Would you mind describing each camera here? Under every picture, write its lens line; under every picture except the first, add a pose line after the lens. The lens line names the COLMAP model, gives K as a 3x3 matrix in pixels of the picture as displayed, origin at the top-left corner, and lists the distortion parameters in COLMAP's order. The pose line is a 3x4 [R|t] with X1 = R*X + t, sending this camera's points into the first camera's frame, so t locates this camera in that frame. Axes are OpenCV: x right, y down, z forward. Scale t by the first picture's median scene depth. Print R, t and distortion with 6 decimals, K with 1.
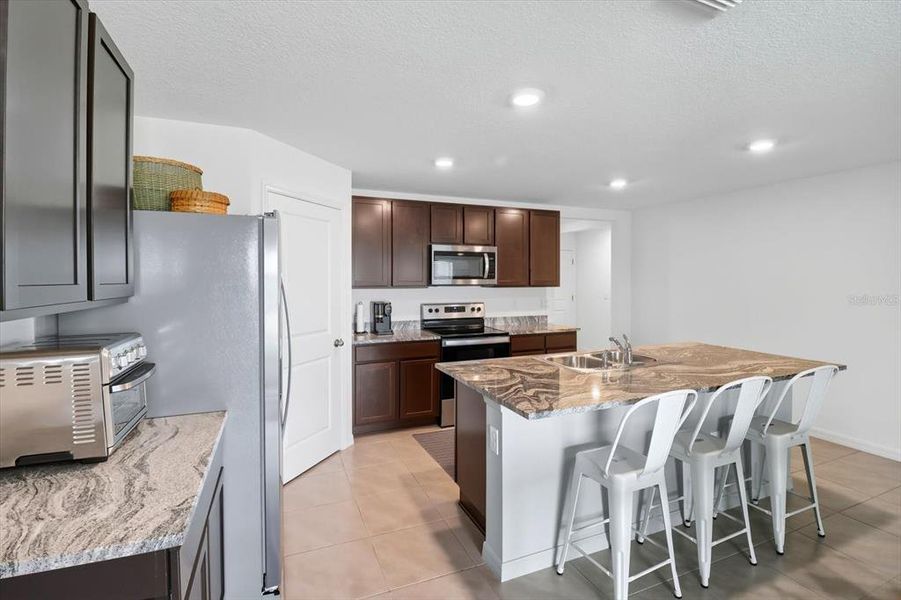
lens RADIAL K [[420.0, 0, 453.2], [0, 420.0, 284.8], [0, 0, 1]] dist [-0.000572, -0.011950]
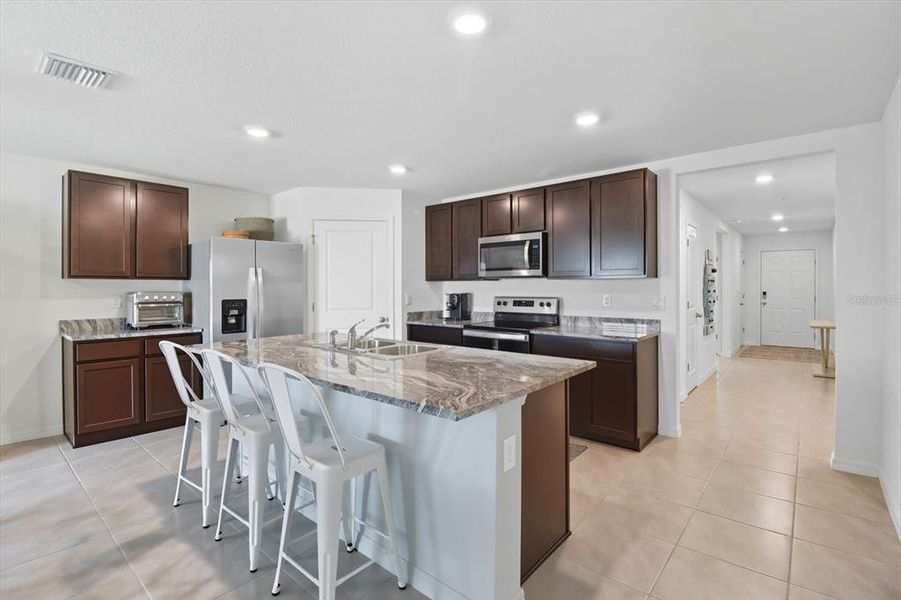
lens RADIAL K [[420.0, 0, 453.2], [0, 420.0, 284.8], [0, 0, 1]] dist [-0.000572, -0.011950]
pose [[0.448893, -0.003905, -0.893577, 0.792452], [-0.004321, 0.999969, -0.006541, 0.024111], [0.893575, 0.006797, 0.448863, 0.445835]]
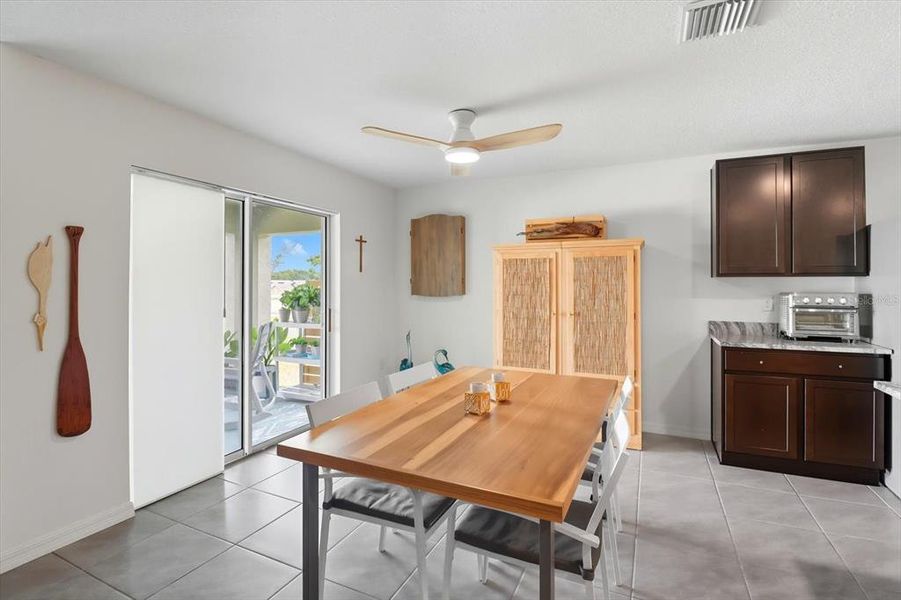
lens RADIAL K [[420.0, 0, 453.2], [0, 420.0, 284.8], [0, 0, 1]] dist [-0.000572, -0.011950]
pose [[-0.747236, -0.001131, -0.664558, 0.611801], [-0.004325, 0.999986, 0.003162, 0.023743], [0.664545, 0.005237, -0.747230, 0.395004]]
